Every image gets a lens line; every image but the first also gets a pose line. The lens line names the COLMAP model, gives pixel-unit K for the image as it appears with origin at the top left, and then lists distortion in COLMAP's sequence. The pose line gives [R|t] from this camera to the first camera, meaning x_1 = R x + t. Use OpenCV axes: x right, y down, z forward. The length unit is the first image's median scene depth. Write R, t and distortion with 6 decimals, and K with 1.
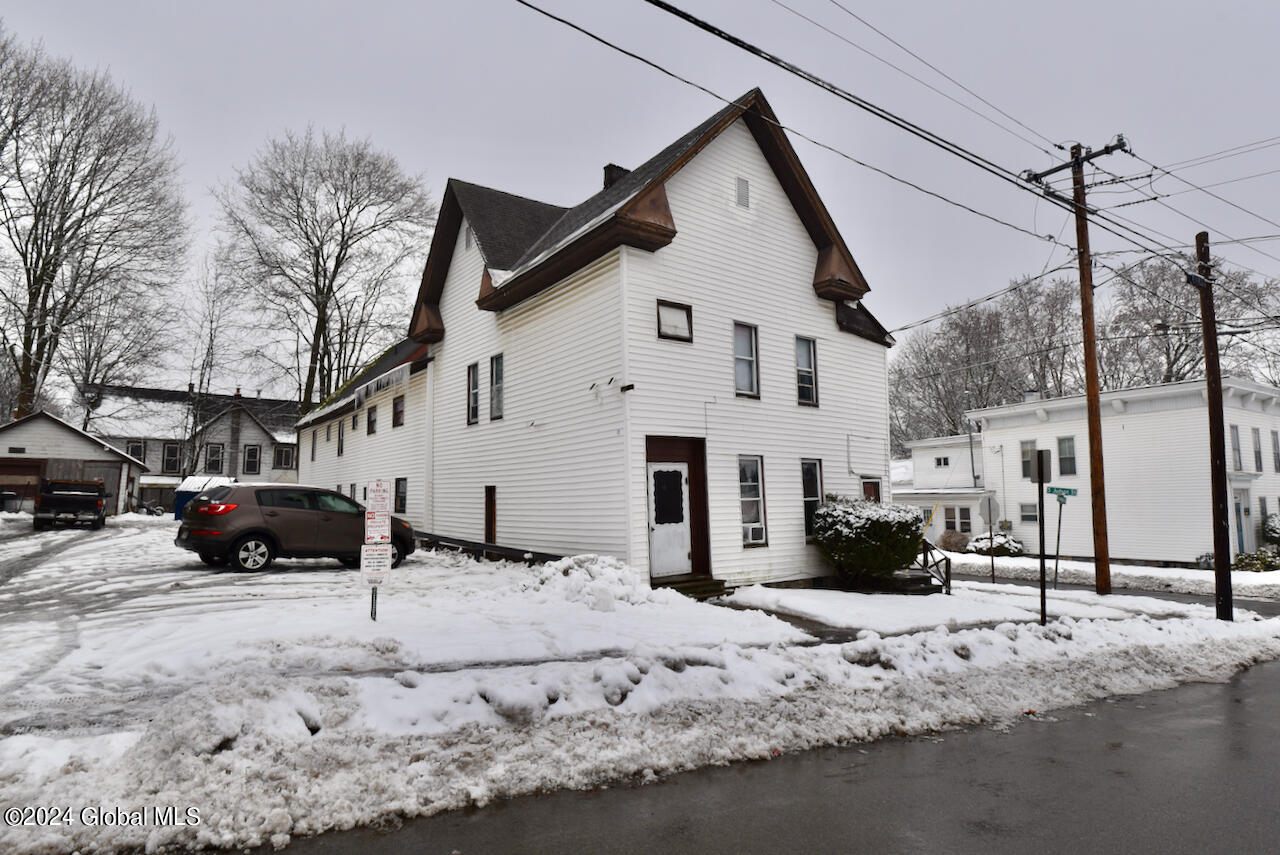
lens RADIAL K [[677.5, 0, 657.1], [0, 677.5, 430.6], [0, 0, 1]] dist [-0.023636, -0.000870]
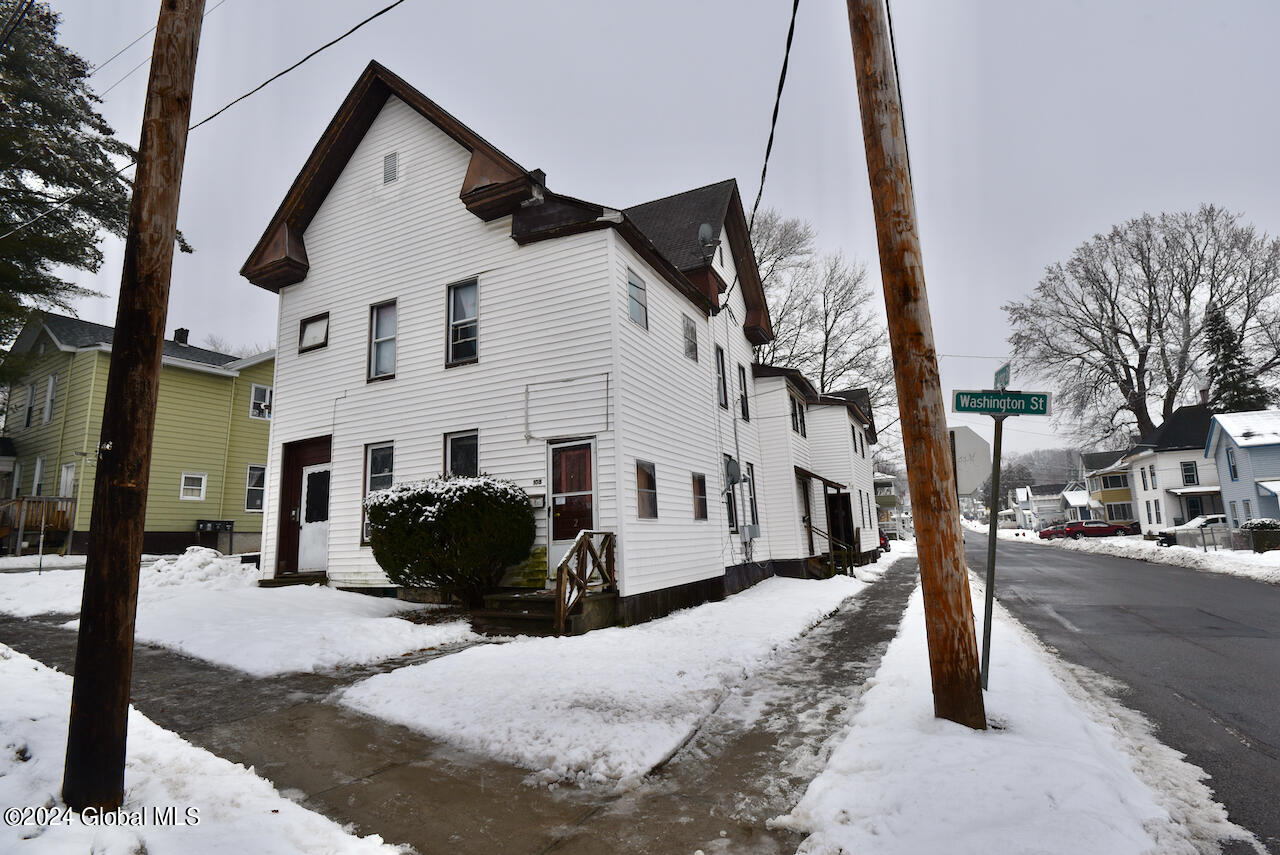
lens RADIAL K [[627.7, 0, 652.0], [0, 627.7, 429.2], [0, 0, 1]] dist [-0.025889, -0.000773]
pose [[0.457093, -0.174183, -0.872196, 0.950218], [0.131296, 0.983107, -0.127524, 0.159038], [0.879674, -0.056225, 0.472241, 0.856450]]
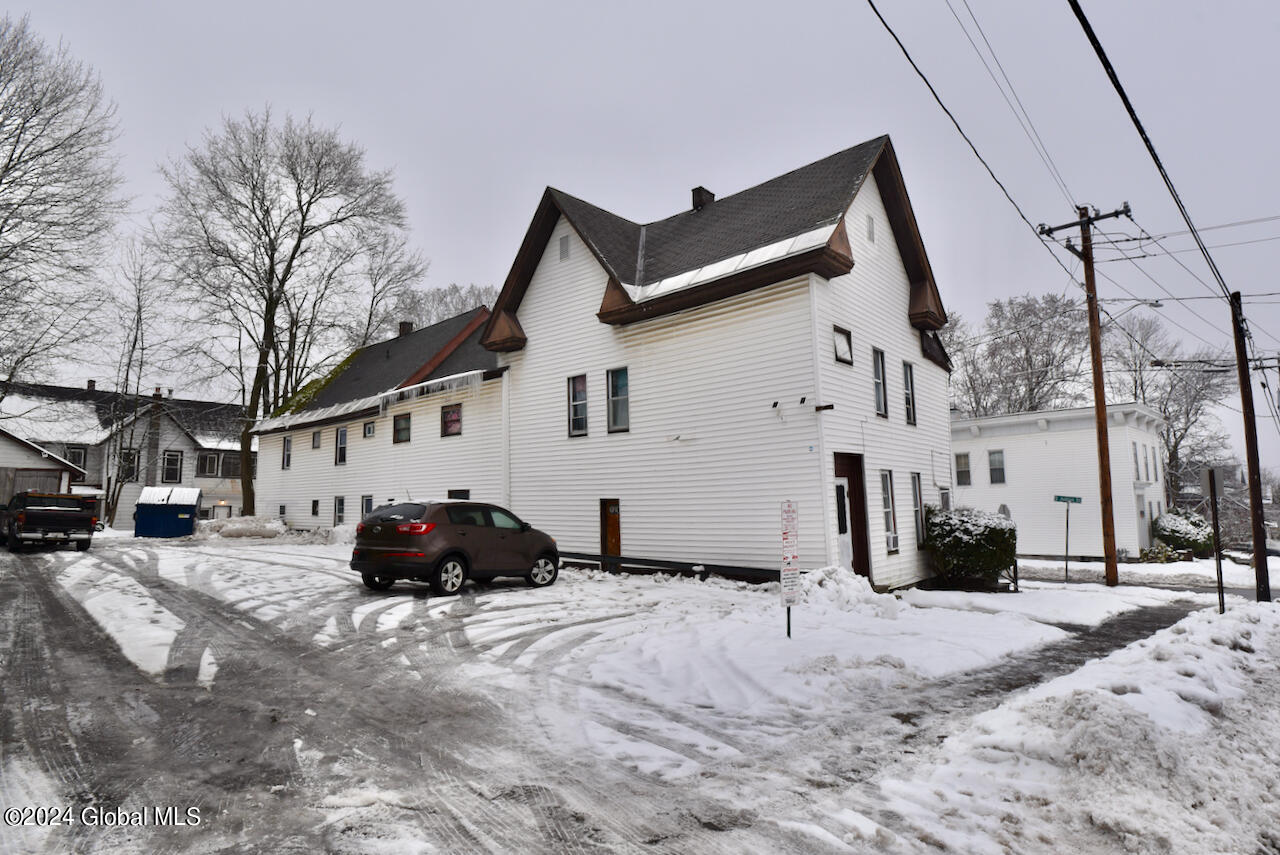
lens RADIAL K [[660.0, 0, 655.1], [0, 660.0, 430.2], [0, 0, 1]] dist [-0.024100, -0.000863]
pose [[0.979029, 0.014700, 0.203191, -0.408813], [-0.012514, 0.999849, -0.012038, -0.009507], [-0.203337, 0.009243, 0.979065, 0.033503]]
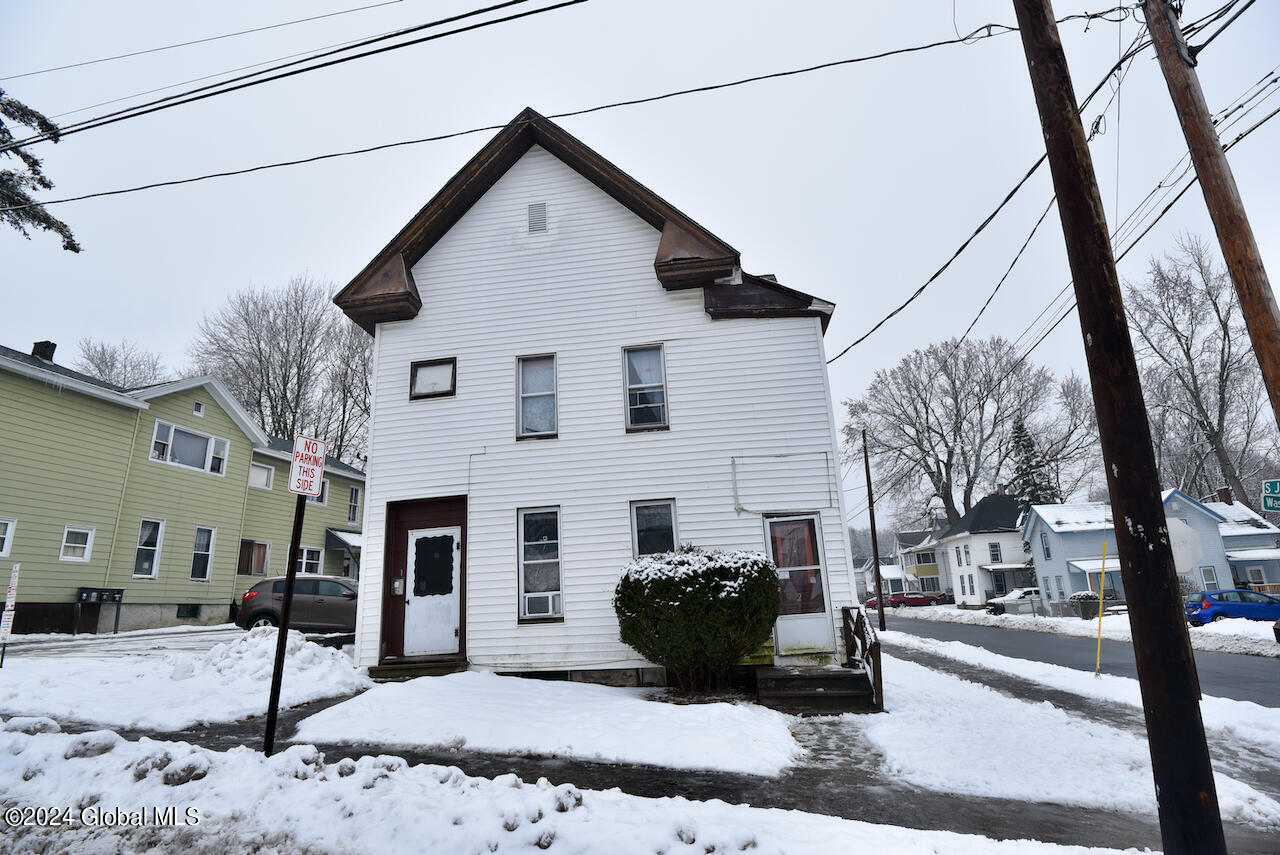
lens RADIAL K [[627.7, 0, 652.0], [0, 627.7, 429.2], [0, 0, 1]] dist [-0.025889, -0.000773]
pose [[0.704072, -0.219264, -0.675430, 0.709051], [0.117127, 0.973968, -0.194084, 0.099730], [0.700403, 0.057538, 0.711425, 0.508323]]
